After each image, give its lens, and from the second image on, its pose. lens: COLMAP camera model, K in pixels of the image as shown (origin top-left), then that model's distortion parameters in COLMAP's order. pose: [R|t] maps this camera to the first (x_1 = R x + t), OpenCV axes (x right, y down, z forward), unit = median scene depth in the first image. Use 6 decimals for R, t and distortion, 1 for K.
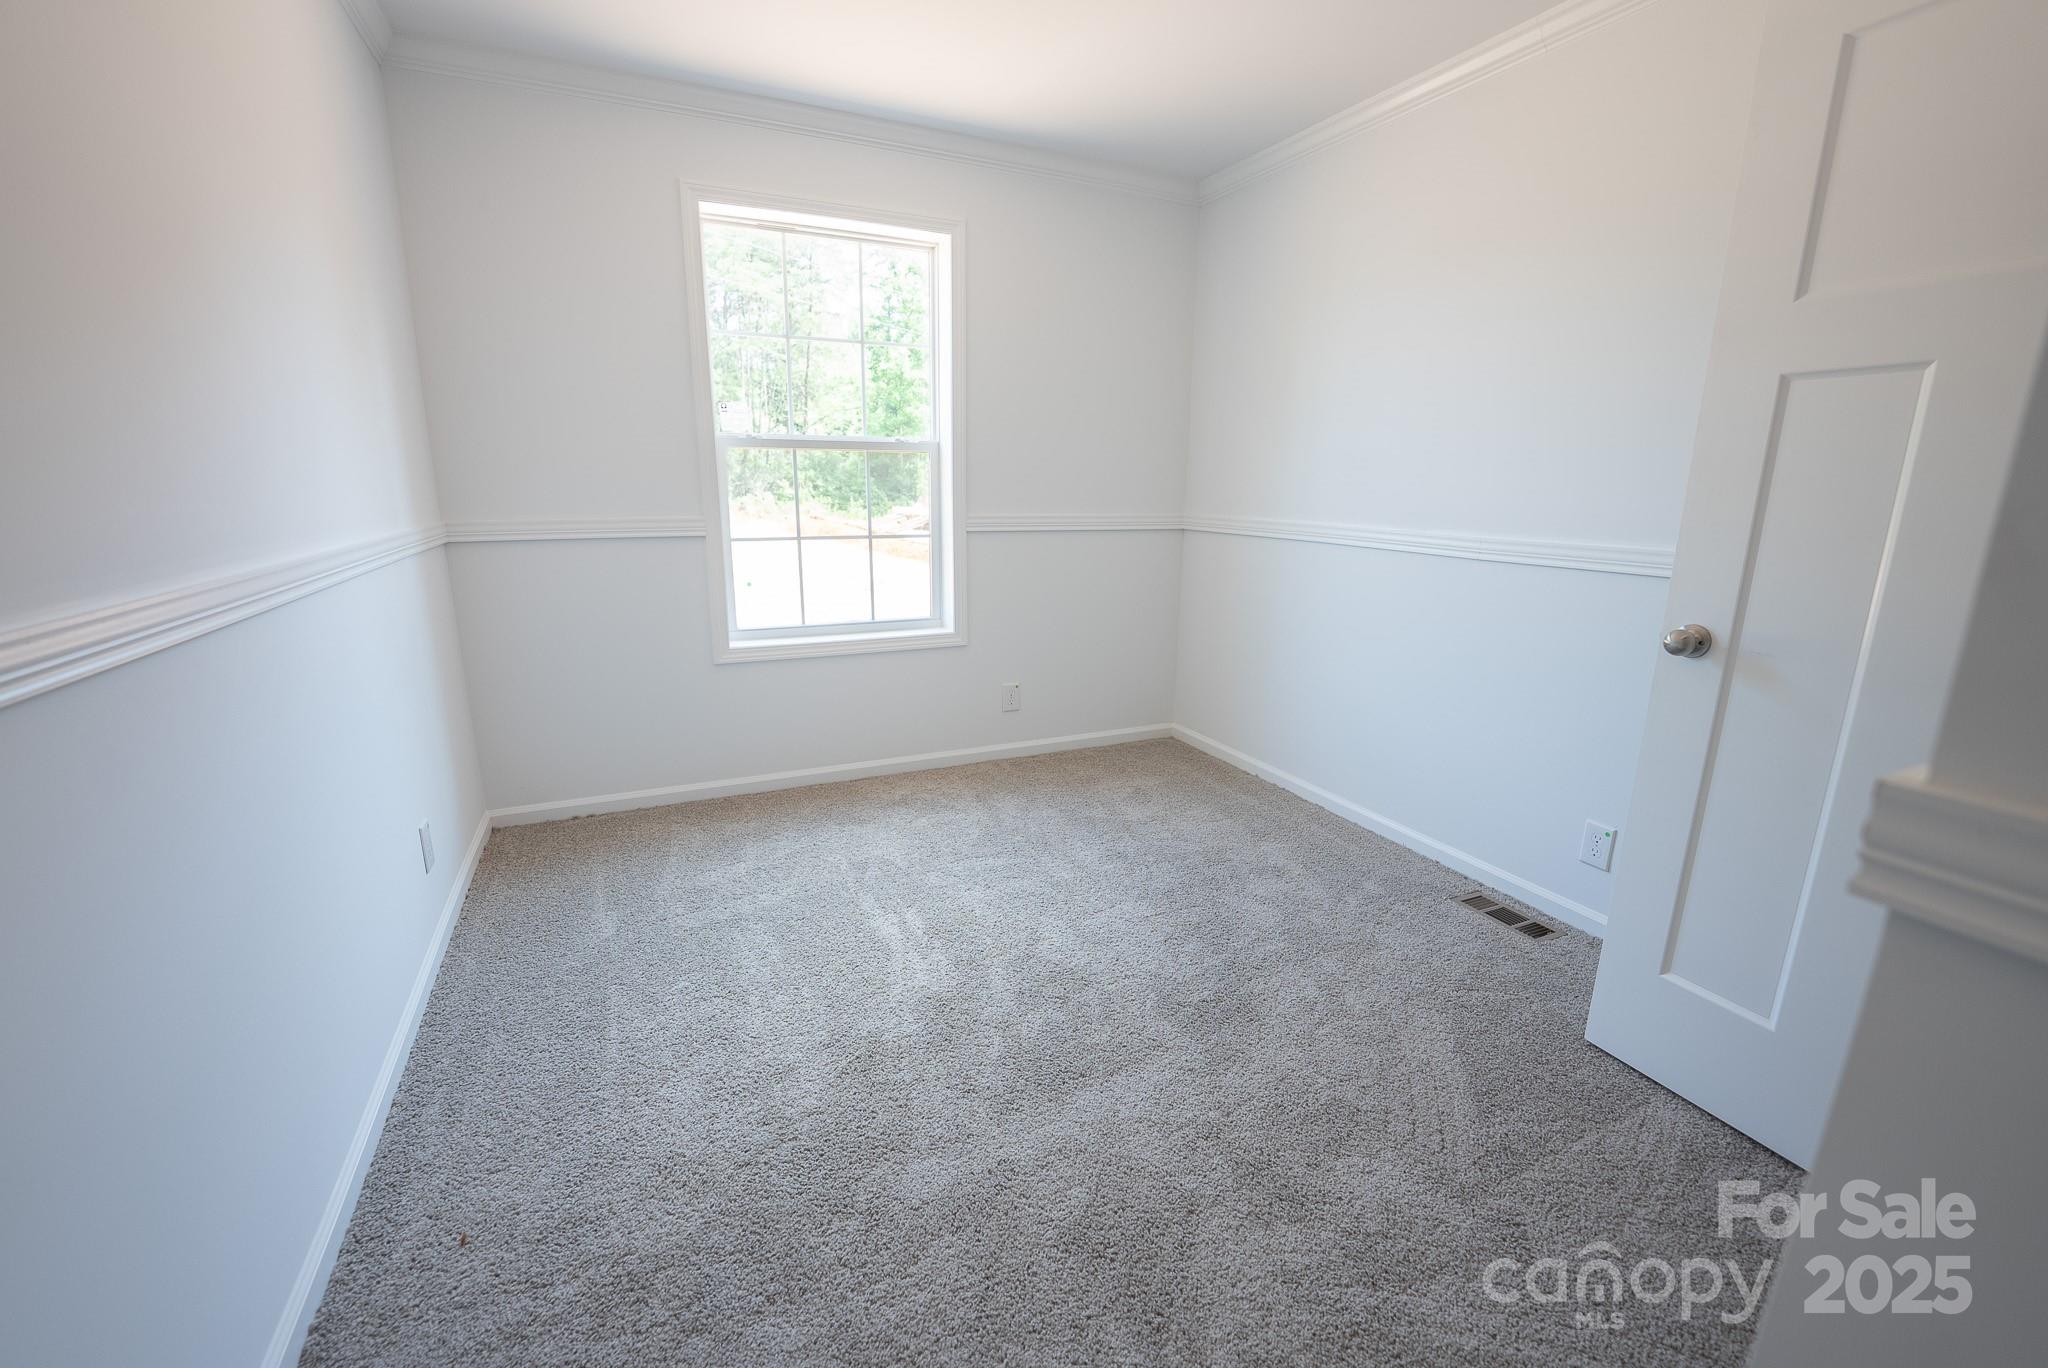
lens RADIAL K [[837.0, 0, 1064.2], [0, 837.0, 671.1], [0, 0, 1]] dist [0.000212, 0.000139]
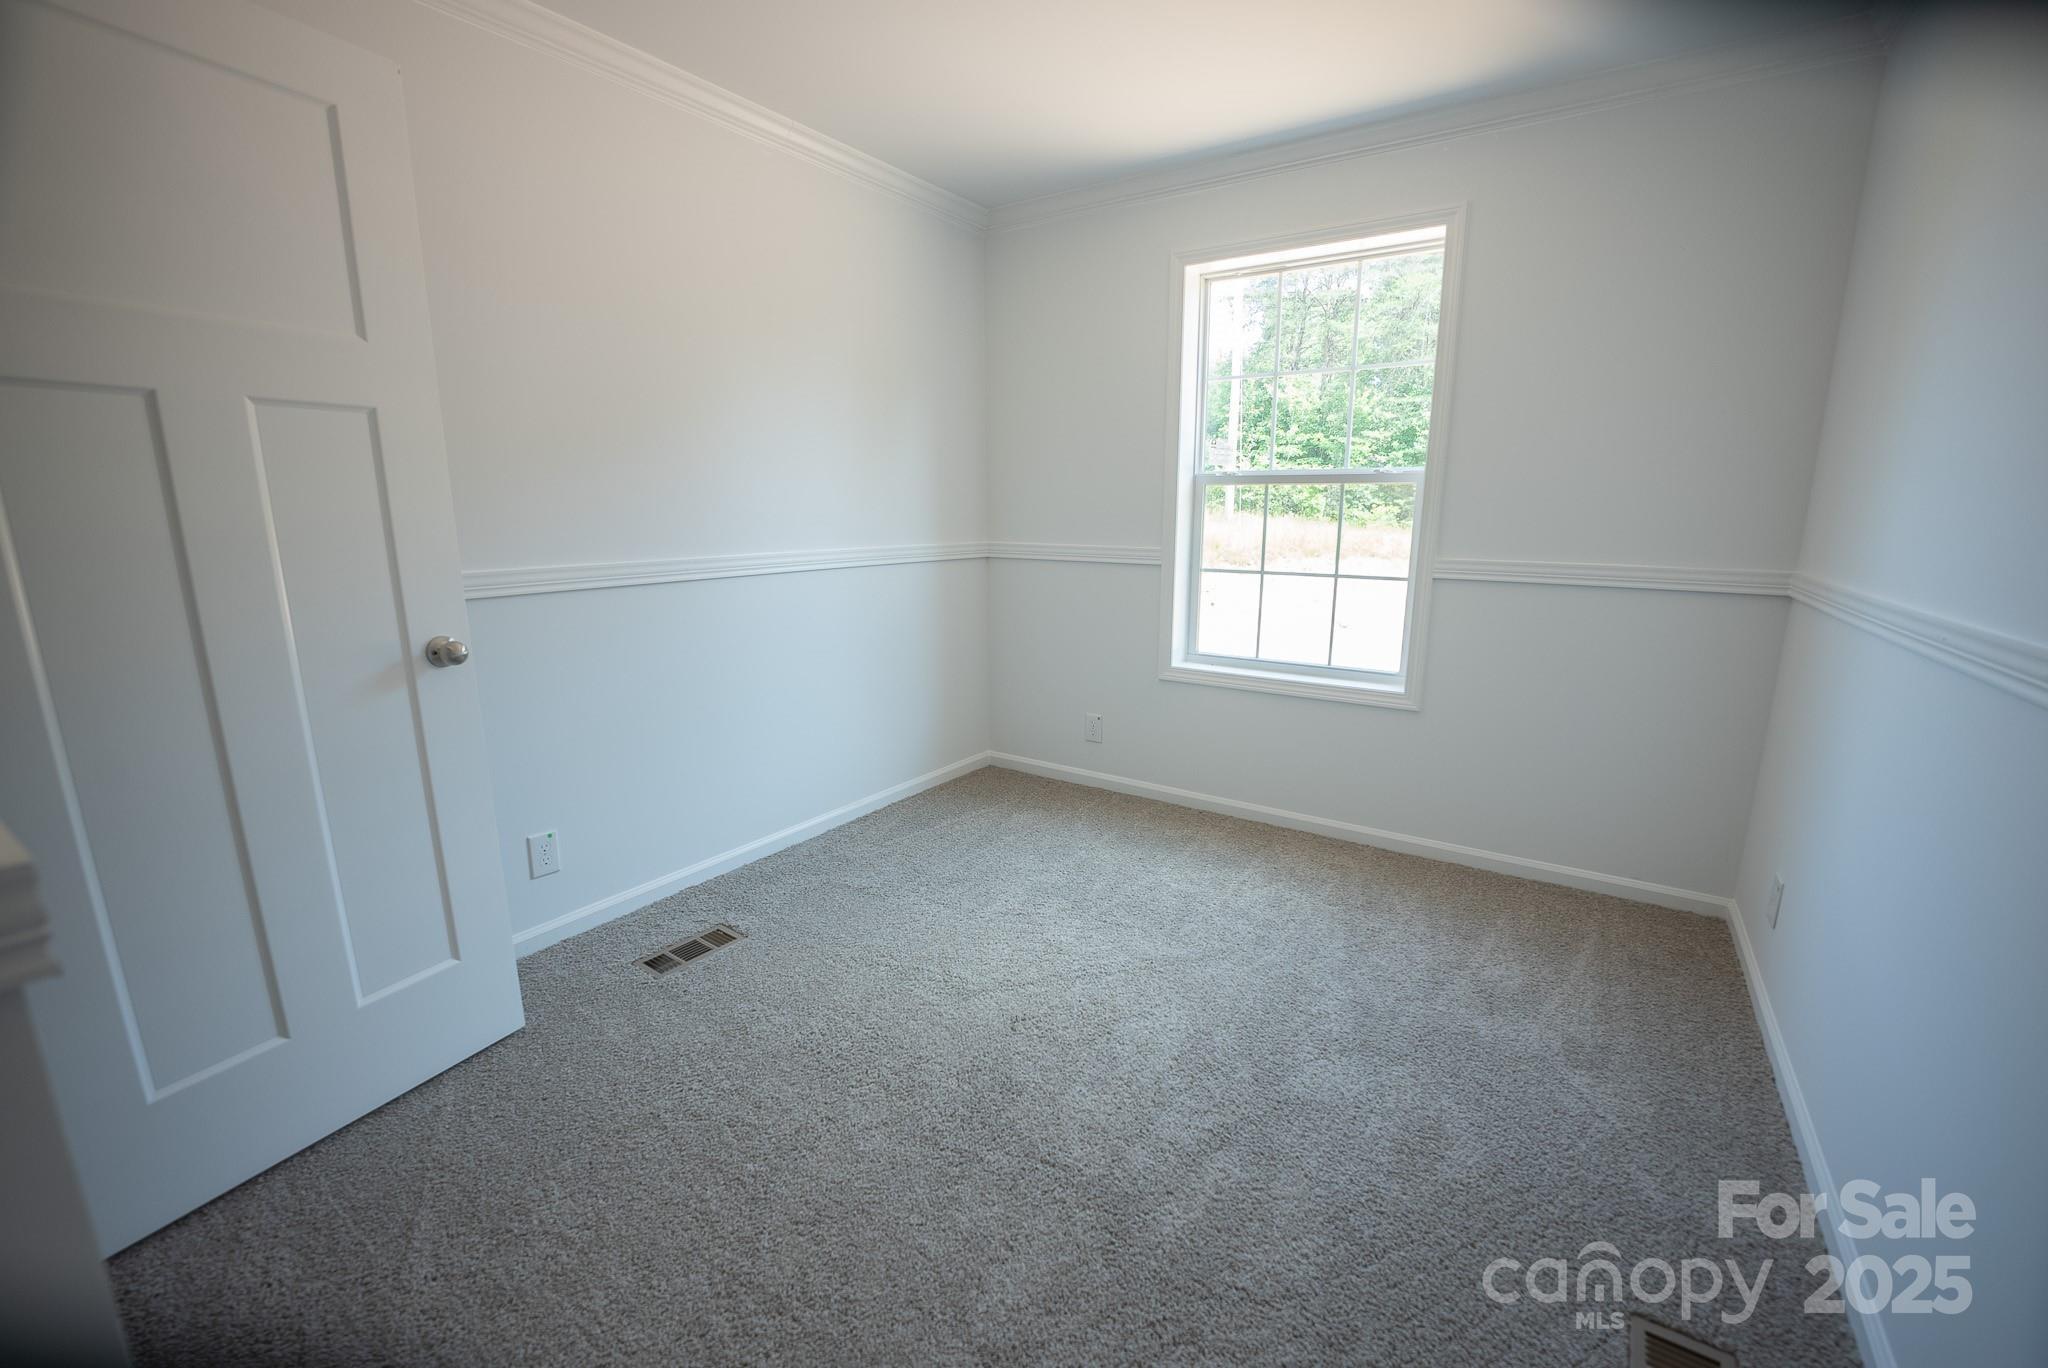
lens RADIAL K [[864.5, 0, 1032.3], [0, 864.5, 686.9], [0, 0, 1]] dist [-0.024676, 0.000365]
pose [[0.520833, 0.166366, -0.837291, 0.475735], [-0.194753, 0.978117, 0.073203, -0.050913], [0.831147, 0.124938, 0.541835, 0.251594]]
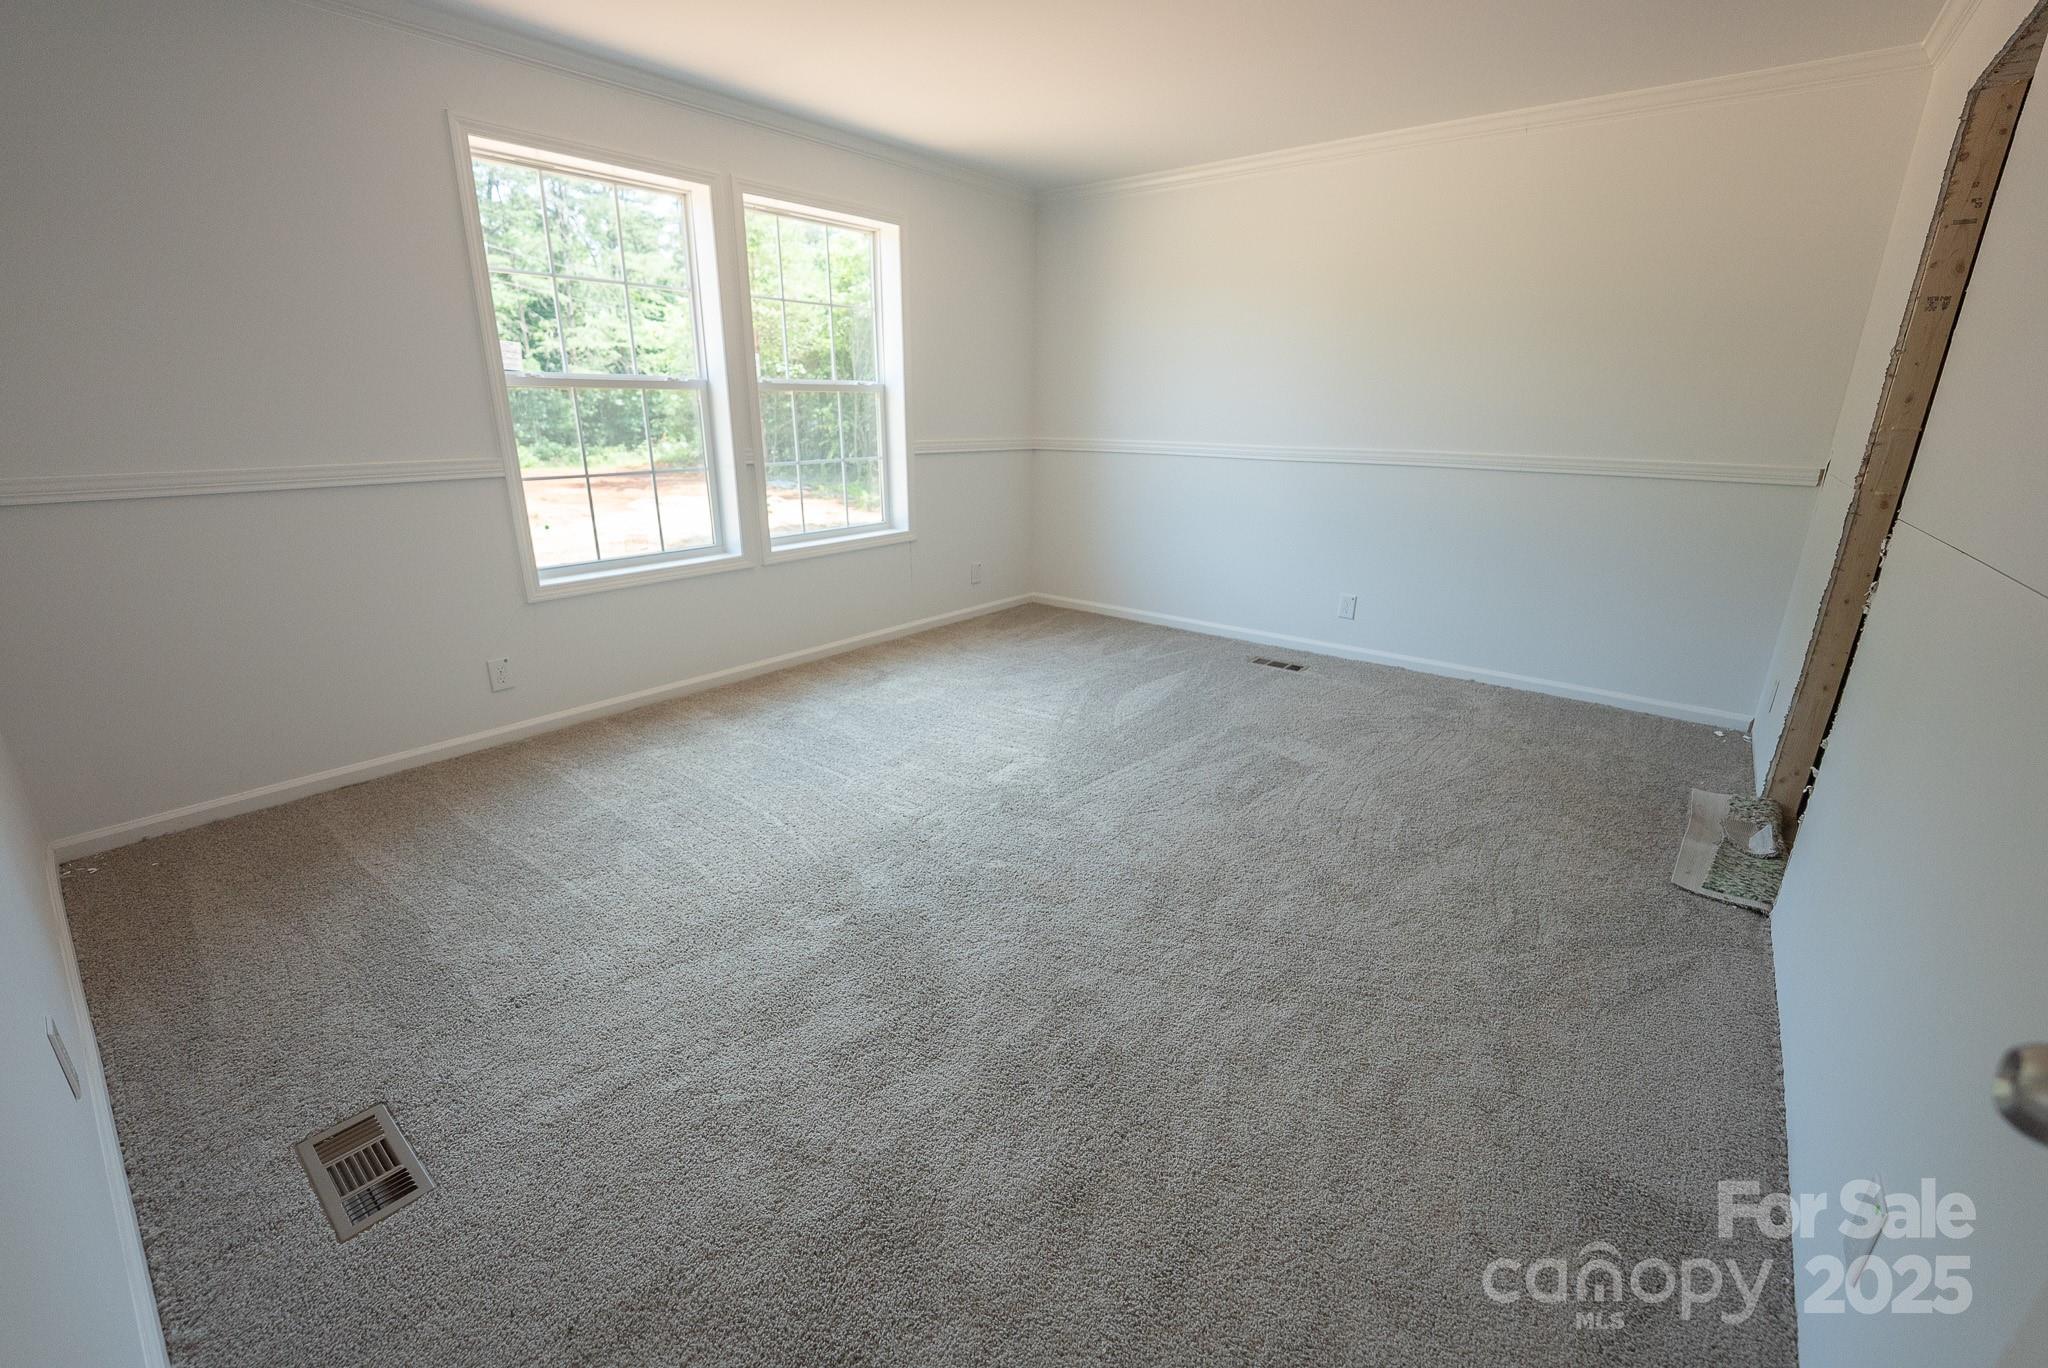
lens RADIAL K [[786.8, 0, 1011.5], [0, 786.8, 631.1], [0, 0, 1]] dist [0.001482, -0.000395]
pose [[0.920778, -0.118720, 0.371582, -0.242259], [0.101258, 0.992653, 0.066236, 0.022515], [-0.376715, -0.023363, 0.926035, -0.111474]]
